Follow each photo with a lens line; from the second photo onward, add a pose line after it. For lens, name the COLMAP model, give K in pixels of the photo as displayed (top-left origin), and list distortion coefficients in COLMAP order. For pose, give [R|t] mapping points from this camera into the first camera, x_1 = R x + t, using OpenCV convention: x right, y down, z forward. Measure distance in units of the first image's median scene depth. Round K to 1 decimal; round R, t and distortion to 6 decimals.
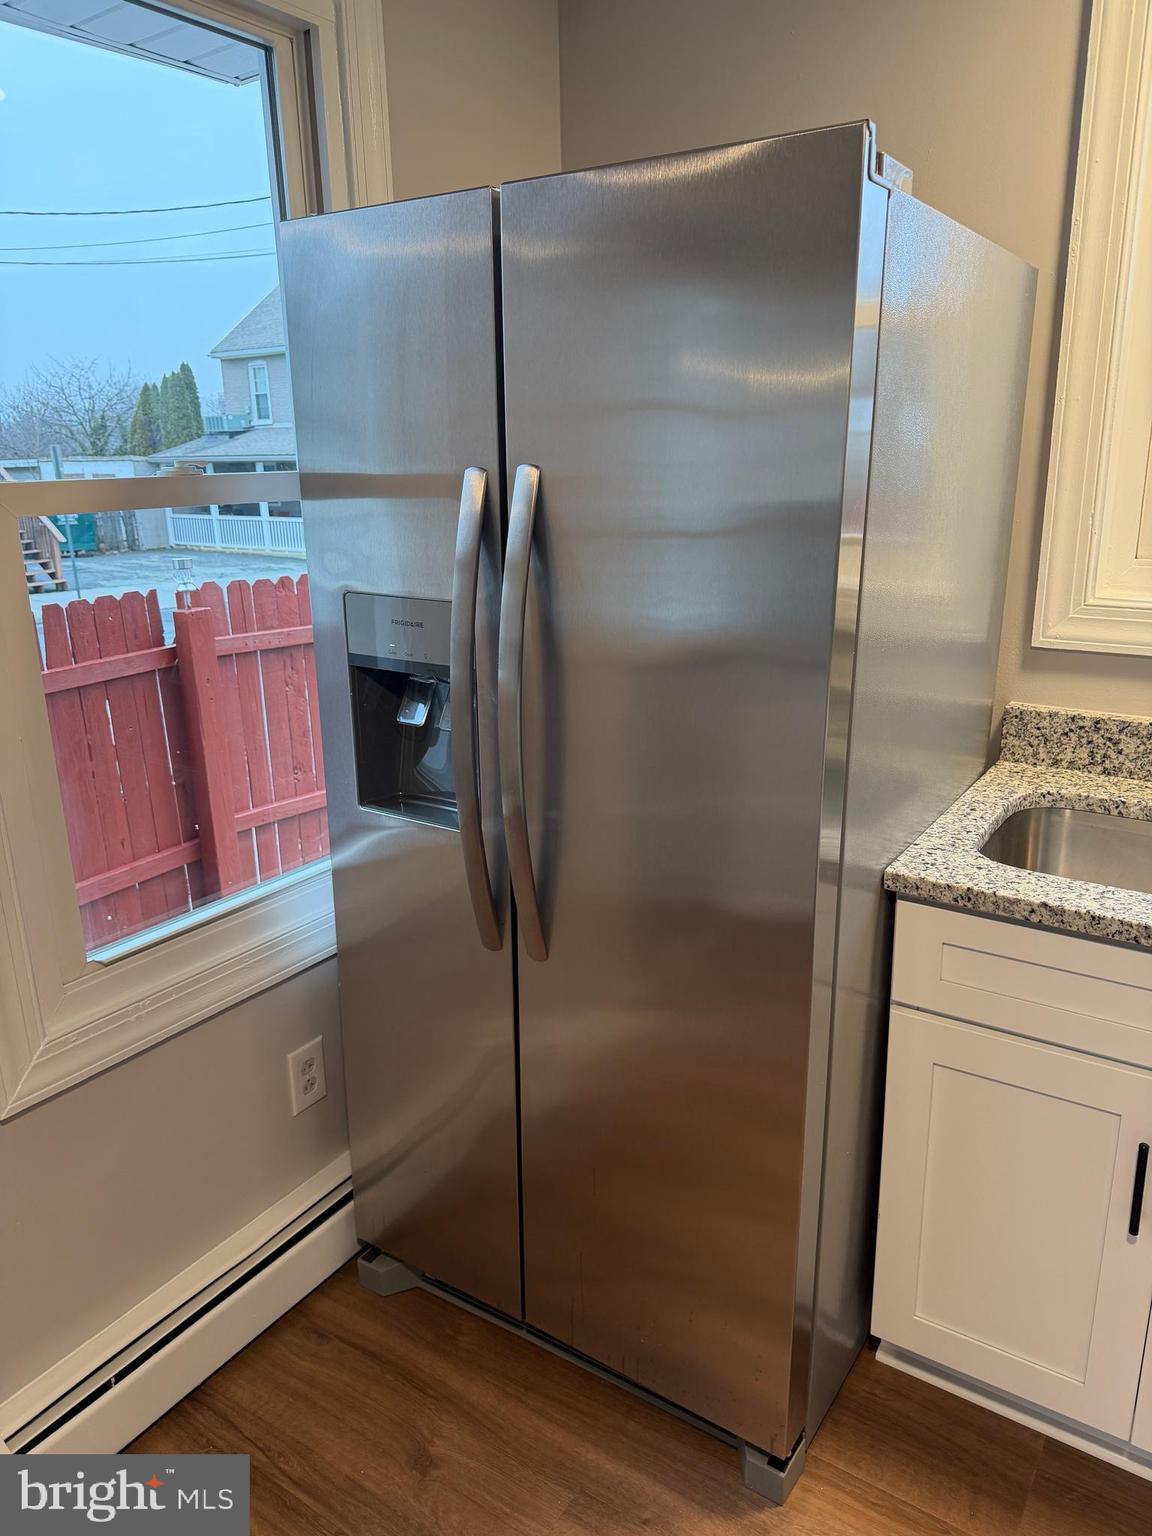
lens RADIAL K [[1089.5, 0, 575.5], [0, 1089.5, 770.2], [0, 0, 1]] dist [0.012122, -0.009664]
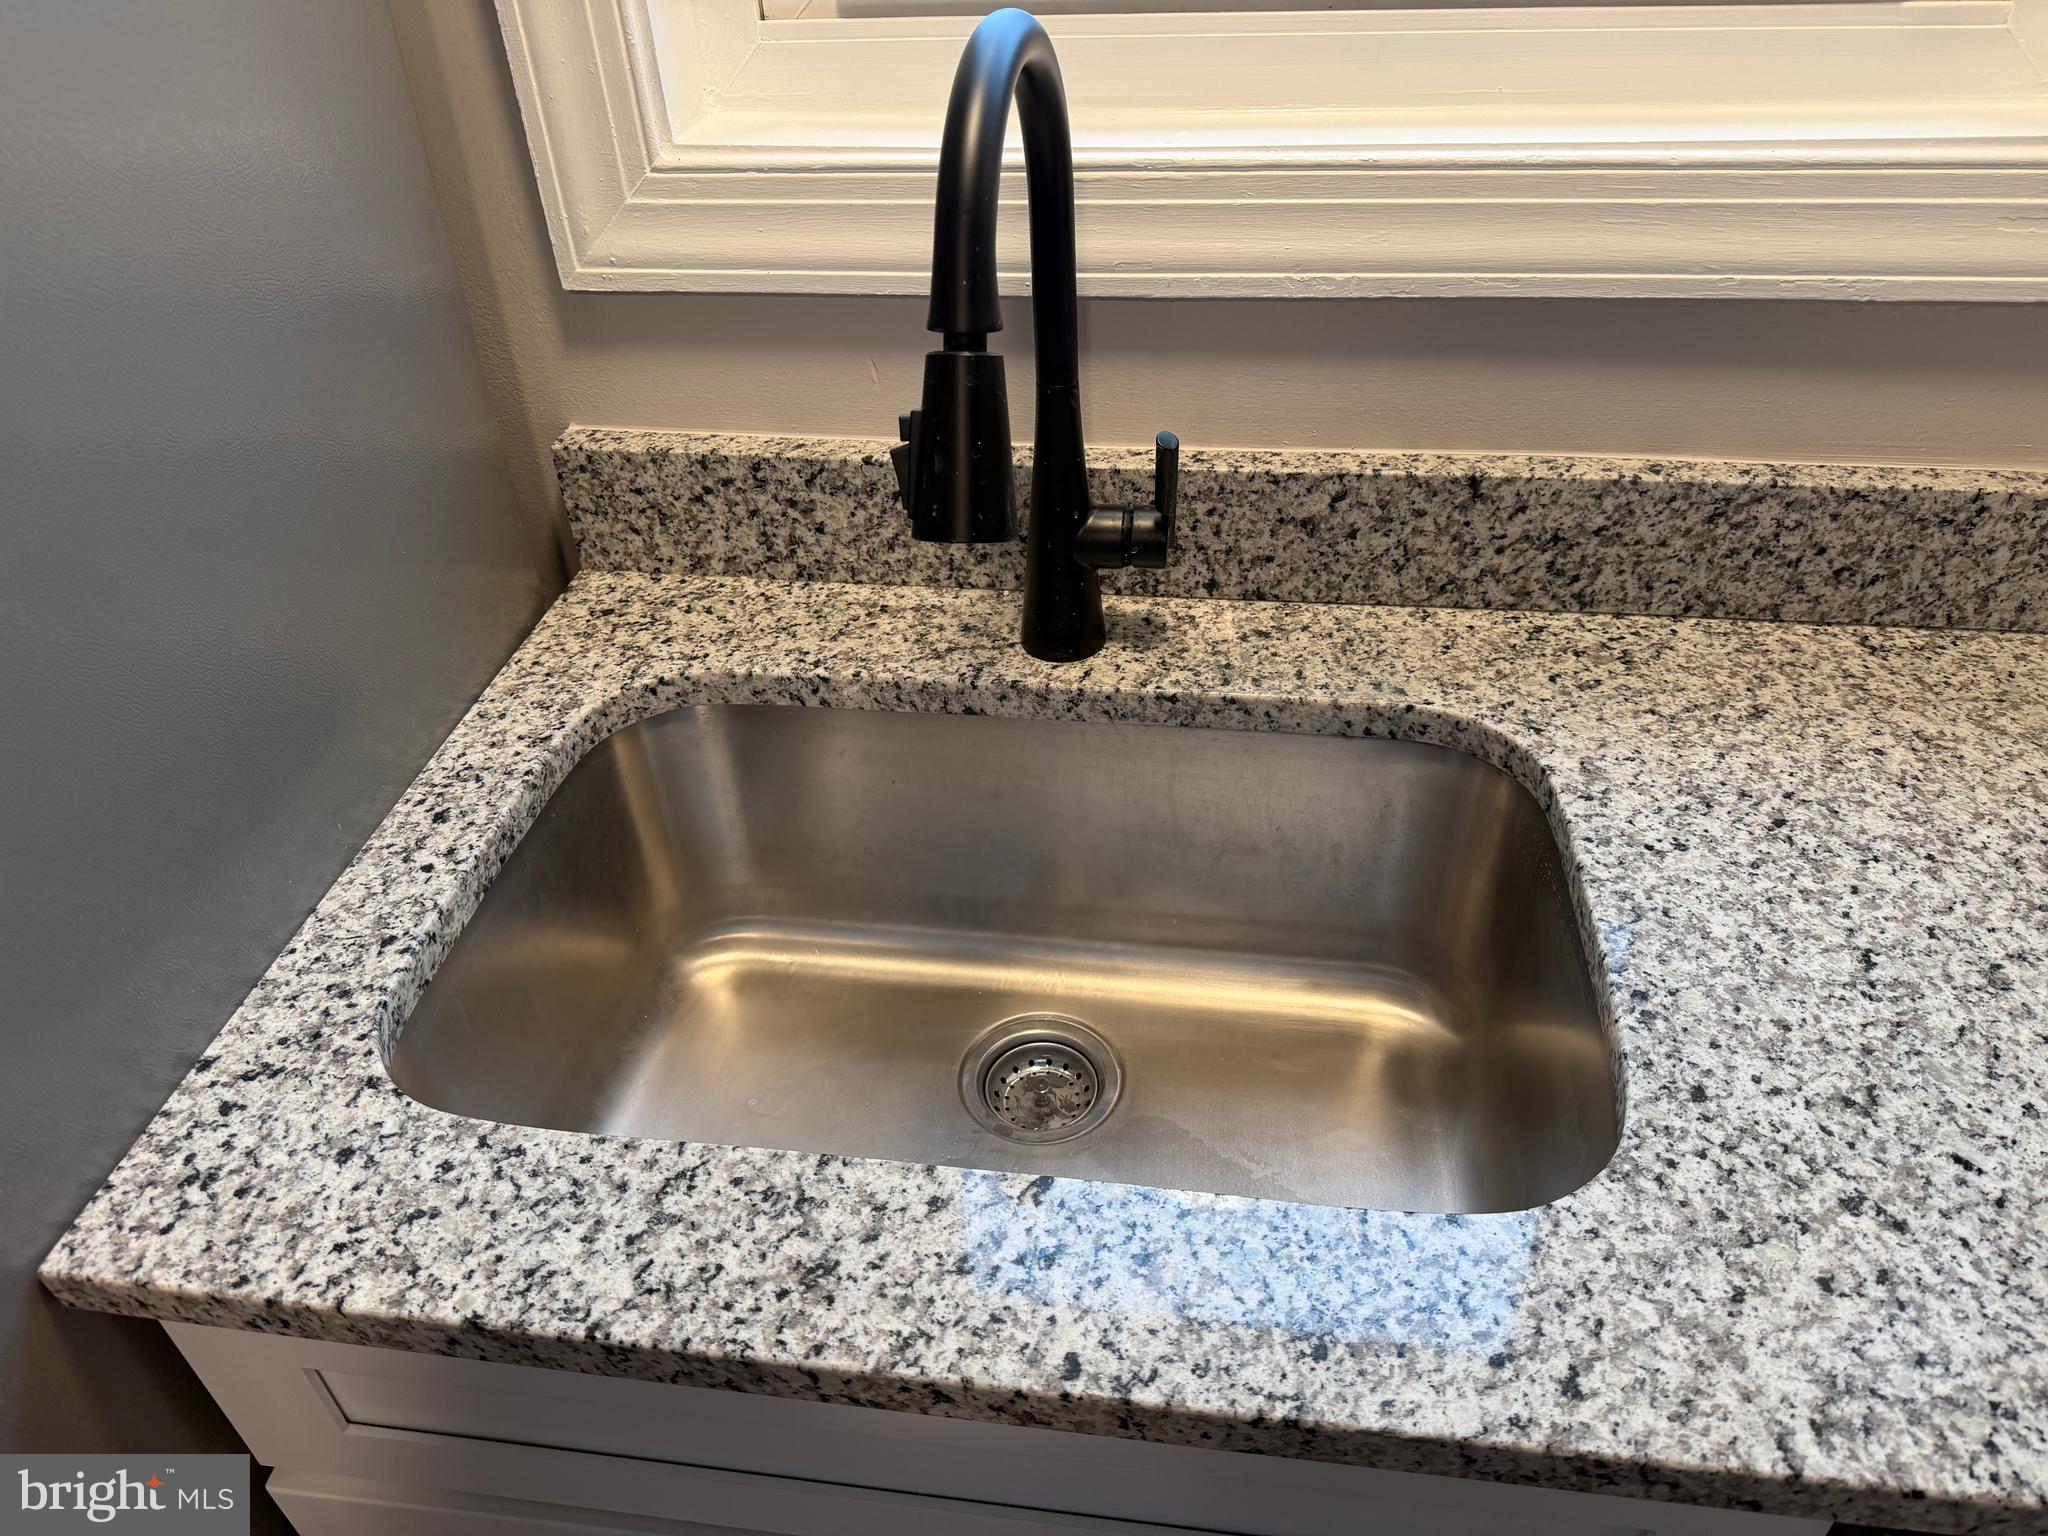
lens RADIAL K [[1452.7, 0, 1031.1], [0, 1452.7, 767.4], [0, 0, 1]] dist [0.012122, -0.009664]
pose [[0.906687, -0.273043, 0.321506, 0.363365], [0.143268, 0.916253, 0.374104, -0.130568], [-0.396728, -0.293134, 0.869873, 0.444740]]
